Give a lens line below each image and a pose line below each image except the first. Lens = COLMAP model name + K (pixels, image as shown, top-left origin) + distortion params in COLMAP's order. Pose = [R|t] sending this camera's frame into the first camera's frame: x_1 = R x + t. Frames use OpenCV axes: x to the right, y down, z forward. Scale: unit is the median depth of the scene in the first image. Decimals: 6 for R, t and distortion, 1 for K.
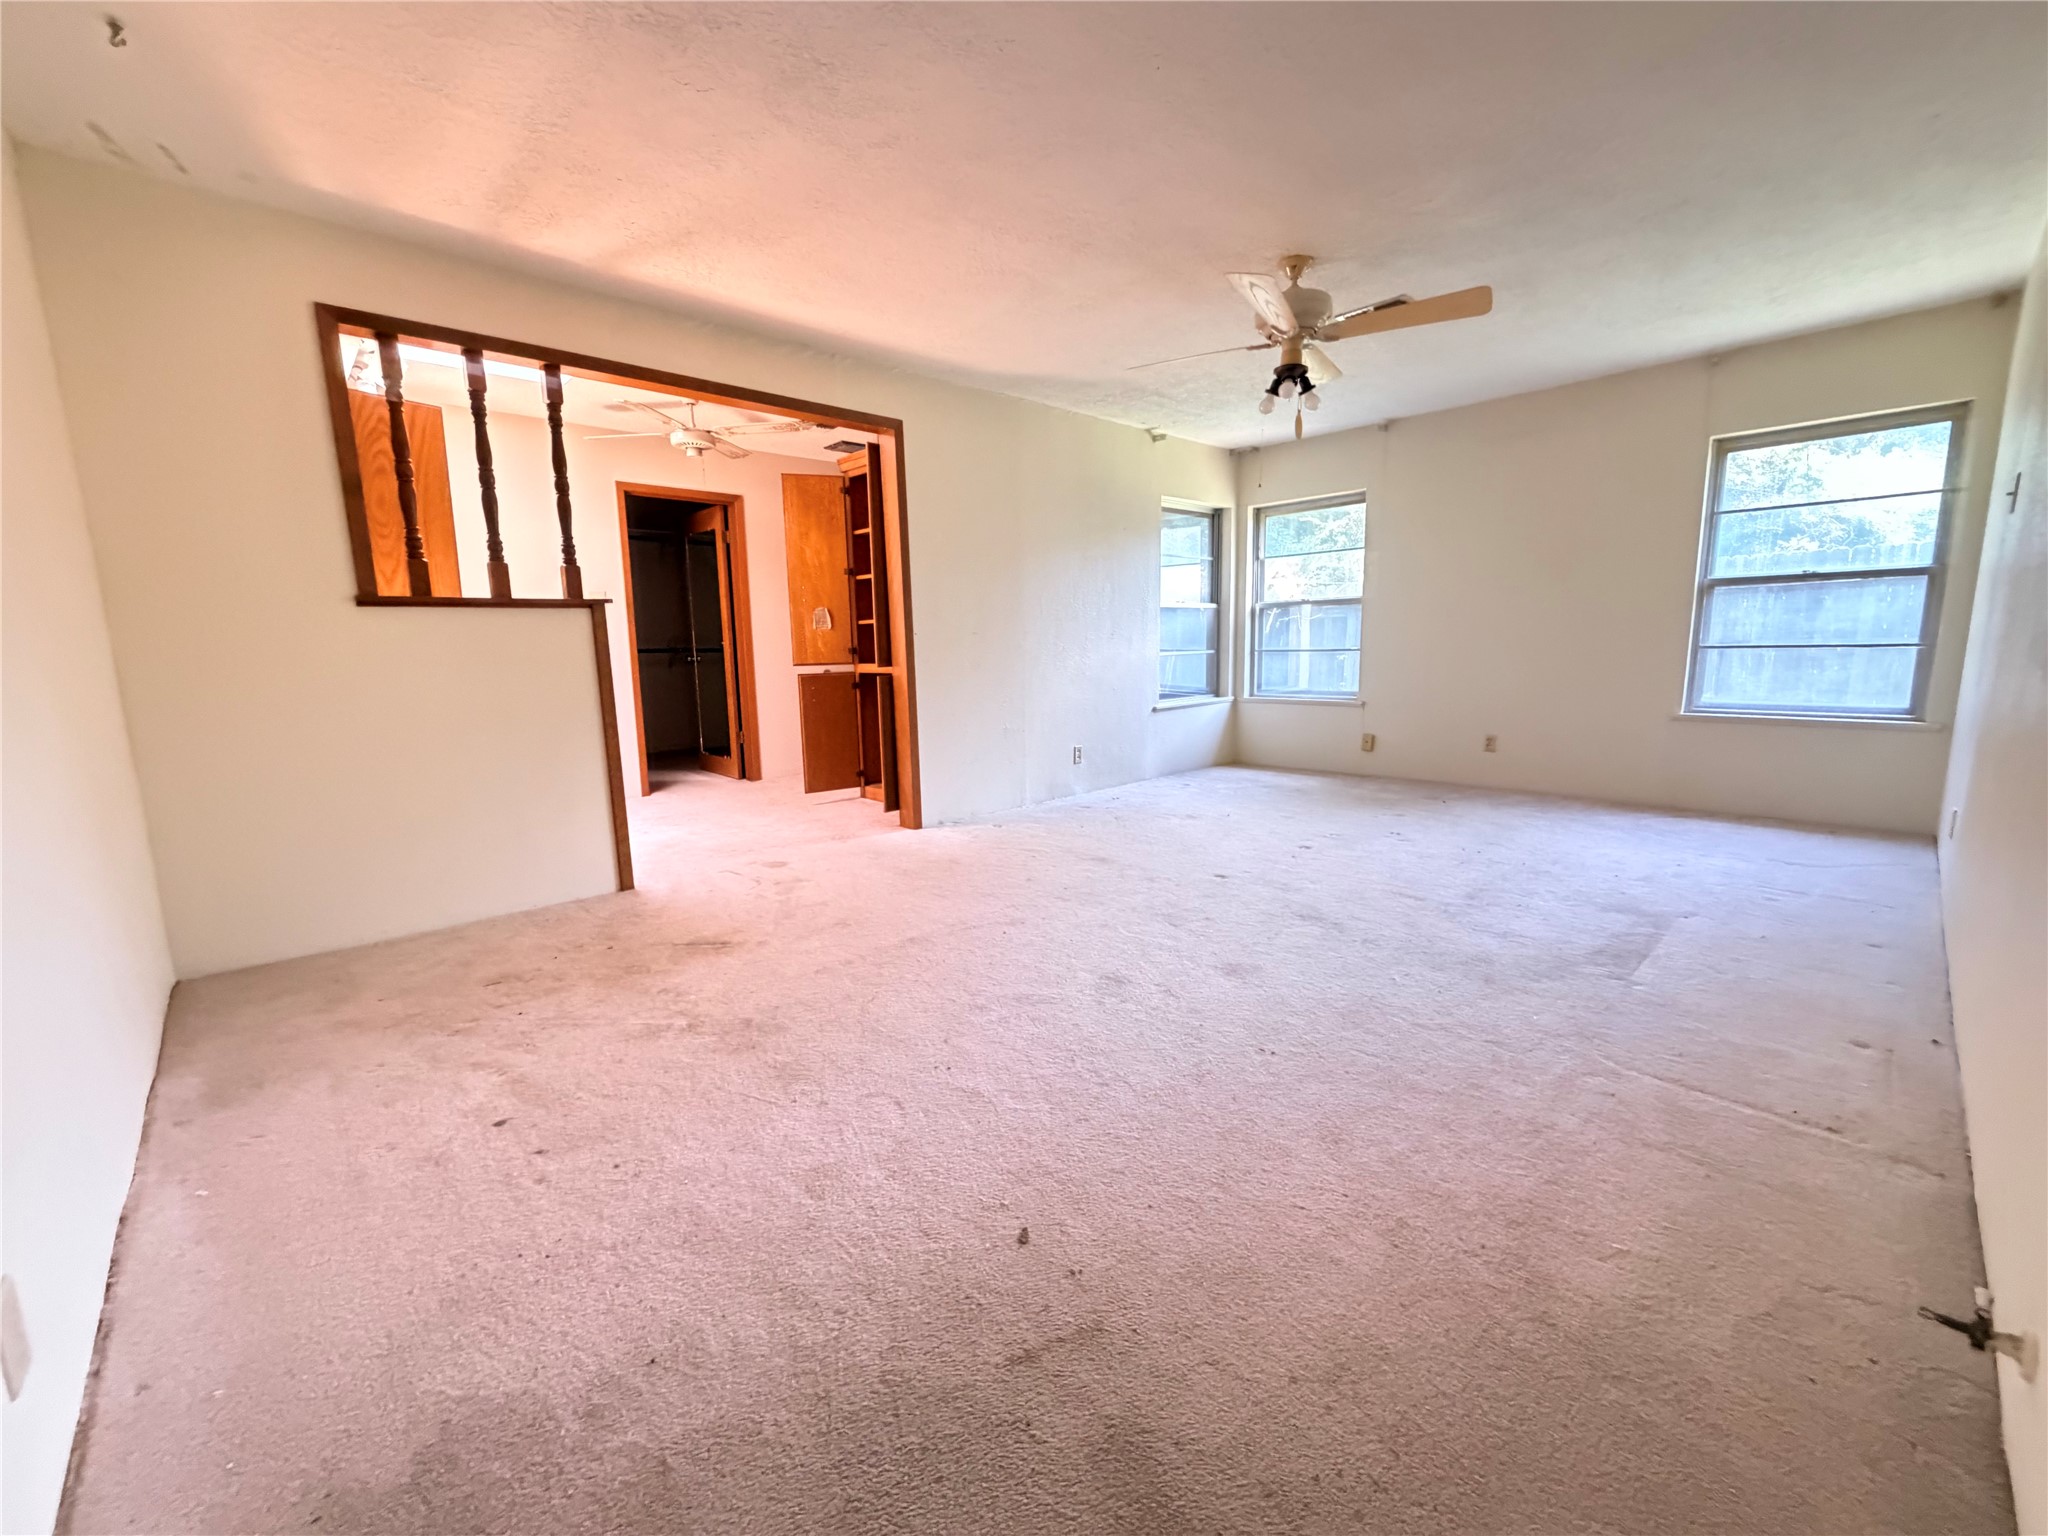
lens RADIAL K [[818.0, 0, 1022.6], [0, 818.0, 771.2], [0, 0, 1]] dist [-0.011637, -0.000007]
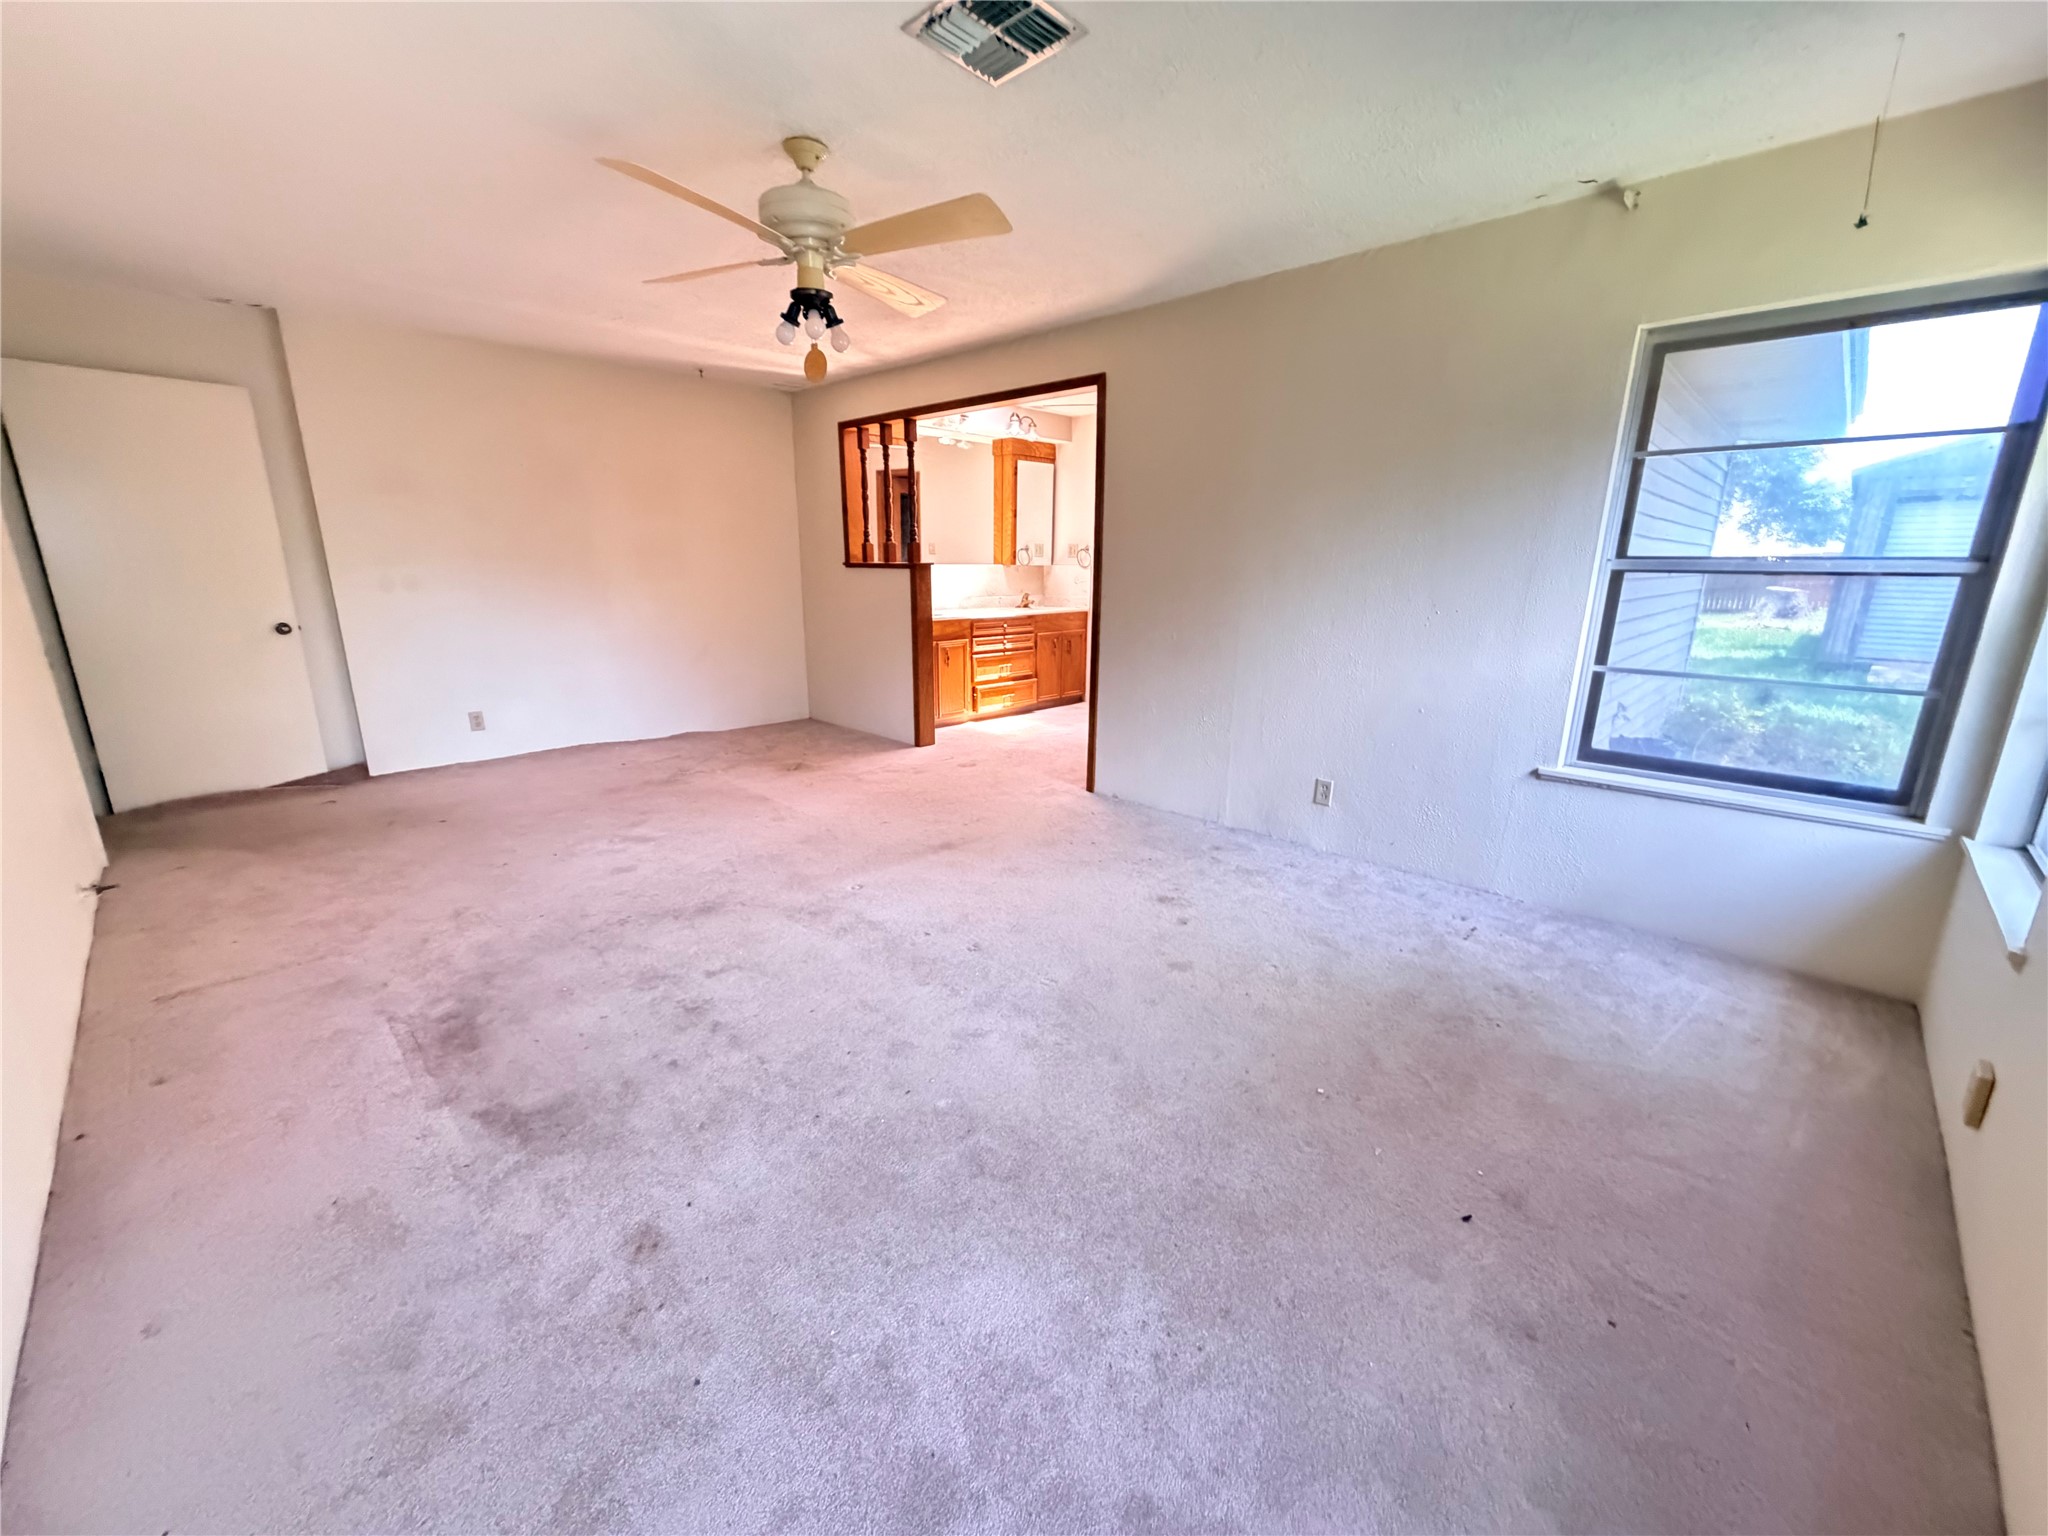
lens RADIAL K [[818.0, 0, 1020.4], [0, 818.0, 769.4], [0, 0, 1]] dist [-0.011637, -0.000007]
pose [[0.035499, 0.272042, -0.961630, 1.358068], [-0.167432, 0.950255, 0.262644, -0.335134], [0.985244, 0.151684, 0.079281, 1.348203]]
